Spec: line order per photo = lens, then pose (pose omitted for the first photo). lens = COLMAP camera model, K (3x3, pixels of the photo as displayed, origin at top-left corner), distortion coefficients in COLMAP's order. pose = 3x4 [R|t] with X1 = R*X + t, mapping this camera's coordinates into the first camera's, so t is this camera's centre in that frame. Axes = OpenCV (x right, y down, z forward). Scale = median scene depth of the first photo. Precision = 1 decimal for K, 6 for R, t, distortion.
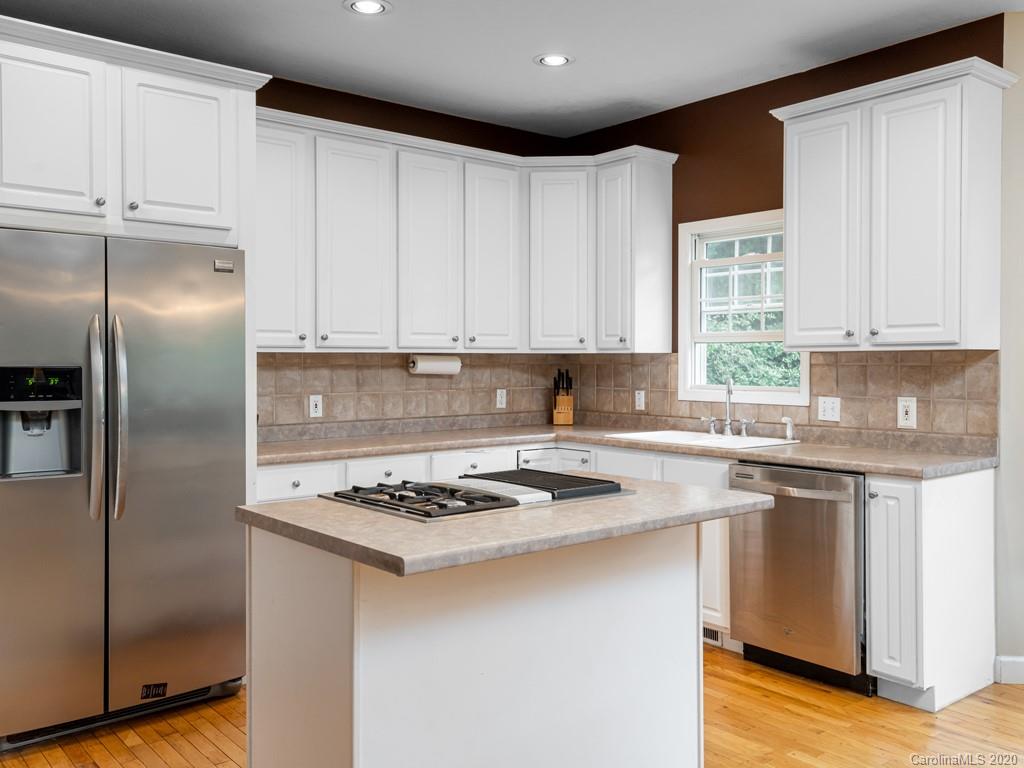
lens RADIAL K [[886.3, 0, 517.4], [0, 886.3, 381.1], [0, 0, 1]] dist [0.016680, 0.007645]
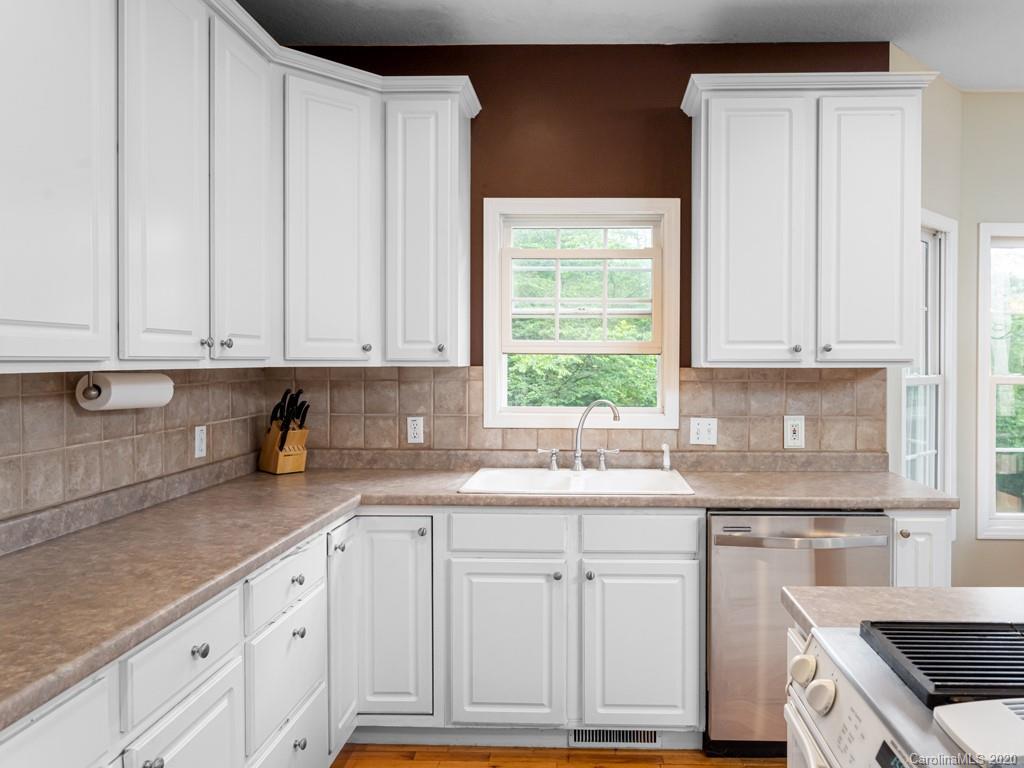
lens RADIAL K [[732.9, 0, 575.5], [0, 732.9, 377.5], [0, 0, 1]] dist [0.003147, -0.007907]
pose [[0.655514, -0.014270, 0.755048, -0.256182], [0.015546, 0.999865, 0.005401, -0.025454], [-0.755023, 0.008198, 0.655647, 0.545781]]
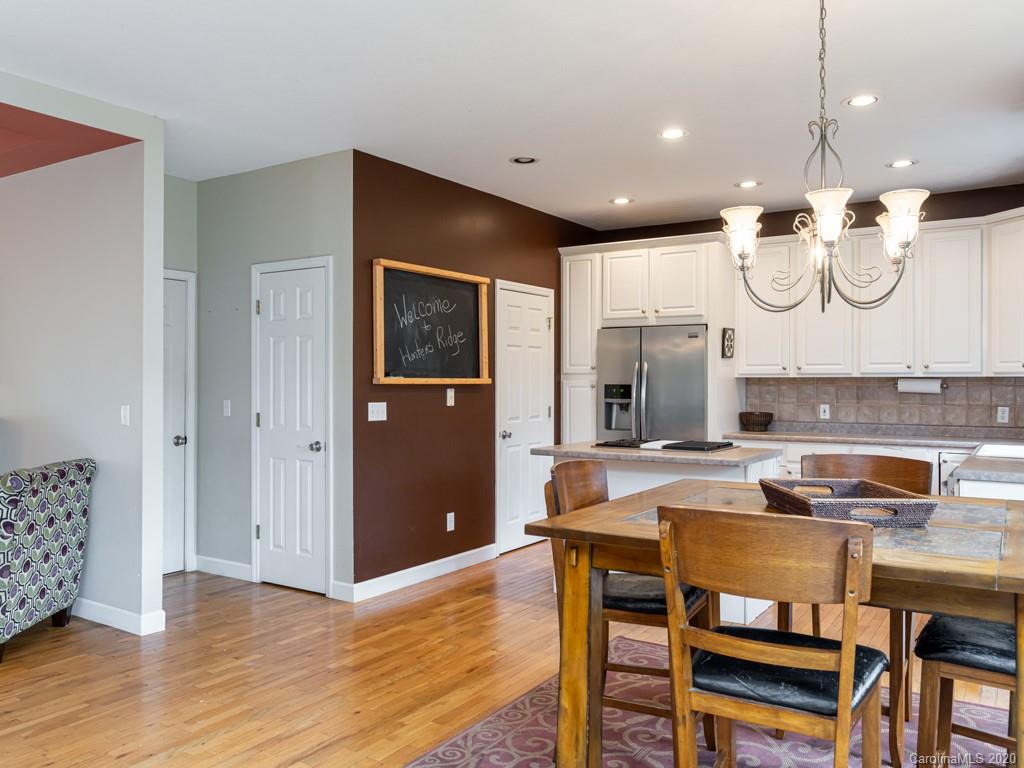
lens RADIAL K [[808.7, 0, 511.9], [0, 808.7, 386.6], [0, 0, 1]] dist [-0.008748, -0.000423]
pose [[0.290385, 0.006591, -0.956887, 0.932973], [-0.024079, 0.999710, -0.000421, -0.001601], [0.956607, 0.023163, 0.290459, 0.062987]]
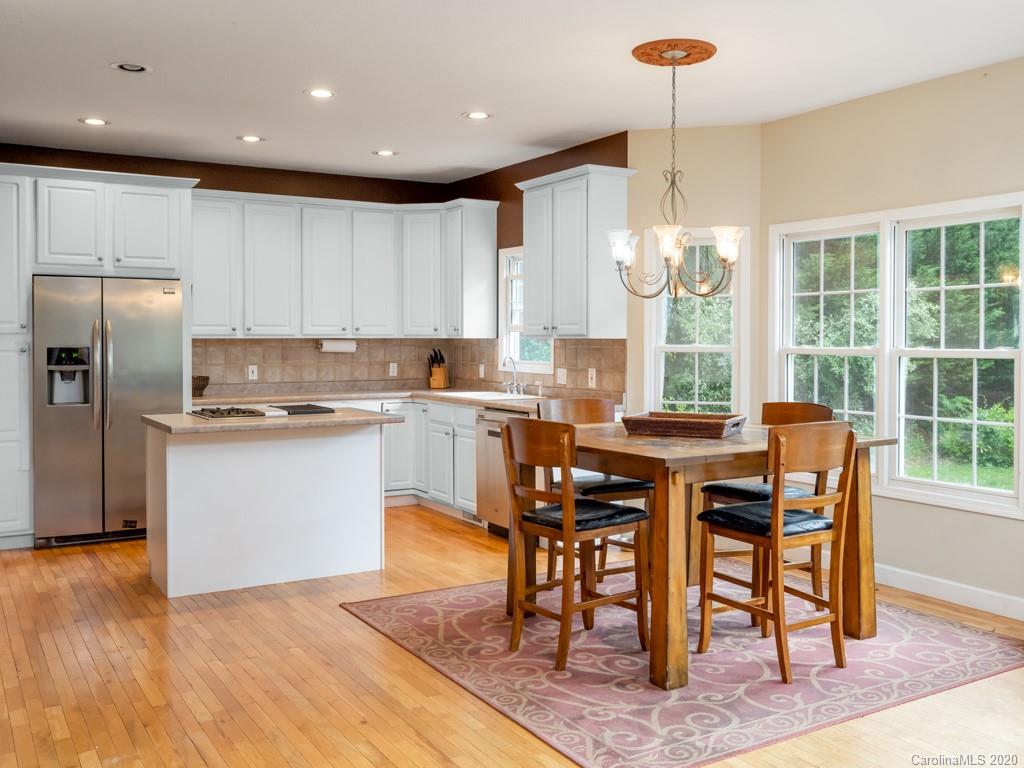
lens RADIAL K [[940.7, 0, 509.4], [0, 940.7, 373.8], [0, 0, 1]] dist [-0.010439, 0.000000]
pose [[0.988495, 0.007766, -0.151052, 0.450982], [-0.005535, 0.999869, 0.015190, 0.002895], [0.151151, -0.014180, 0.988409, -0.542733]]
